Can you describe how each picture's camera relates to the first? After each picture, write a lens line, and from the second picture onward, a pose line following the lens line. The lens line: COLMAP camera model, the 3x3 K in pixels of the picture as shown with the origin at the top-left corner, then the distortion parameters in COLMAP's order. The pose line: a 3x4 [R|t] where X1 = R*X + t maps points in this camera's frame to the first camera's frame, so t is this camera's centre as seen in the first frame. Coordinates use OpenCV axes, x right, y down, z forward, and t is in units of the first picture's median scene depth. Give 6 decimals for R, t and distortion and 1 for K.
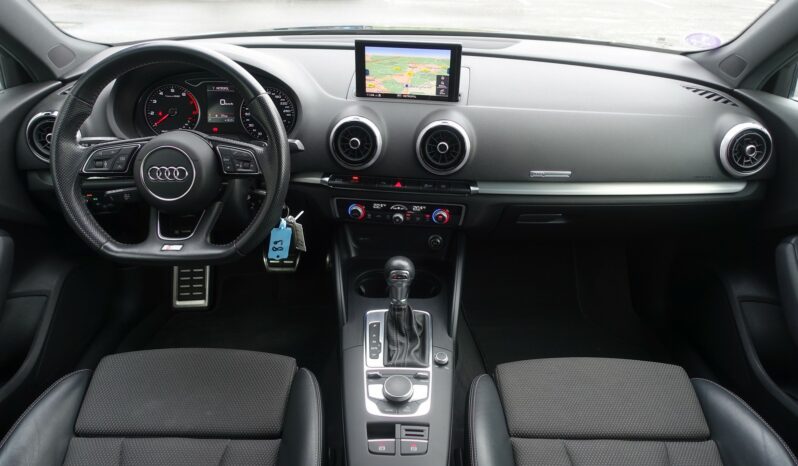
lens RADIAL K [[544.9, 0, 401.8], [0, 544.9, 228.7], [0, 0, 1]] dist [-0.006546, 0.003107]
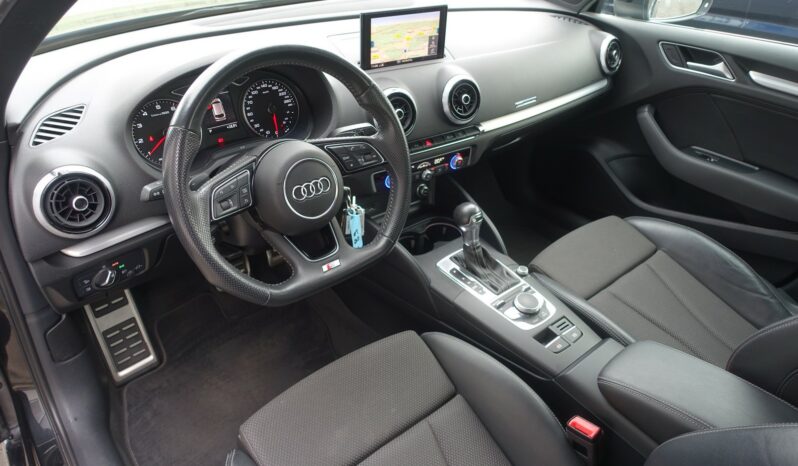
lens RADIAL K [[544.9, 0, 398.4], [0, 544.9, 227.4], [0, 0, 1]] dist [-0.006546, 0.003107]
pose [[0.771981, -0.342953, 0.535190, -0.708936], [0.296998, 0.939016, 0.173325, -0.133518], [-0.561994, 0.025147, 0.826759, 0.151703]]
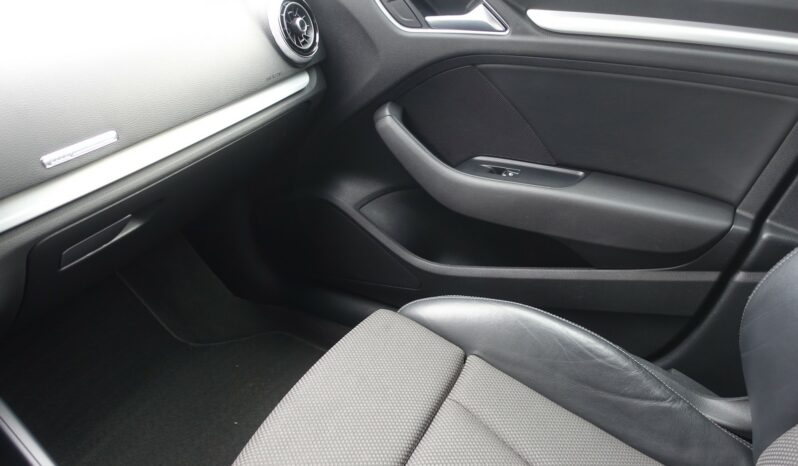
lens RADIAL K [[544.9, 0, 397.9], [0, 544.9, 232.6], [0, 0, 1]] dist [-0.006546, 0.003107]
pose [[0.479344, -0.479053, 0.735349, 0.004579], [0.475270, 0.846081, 0.241382, -0.016589], [-0.737799, 0.233785, 0.633243, 0.480845]]
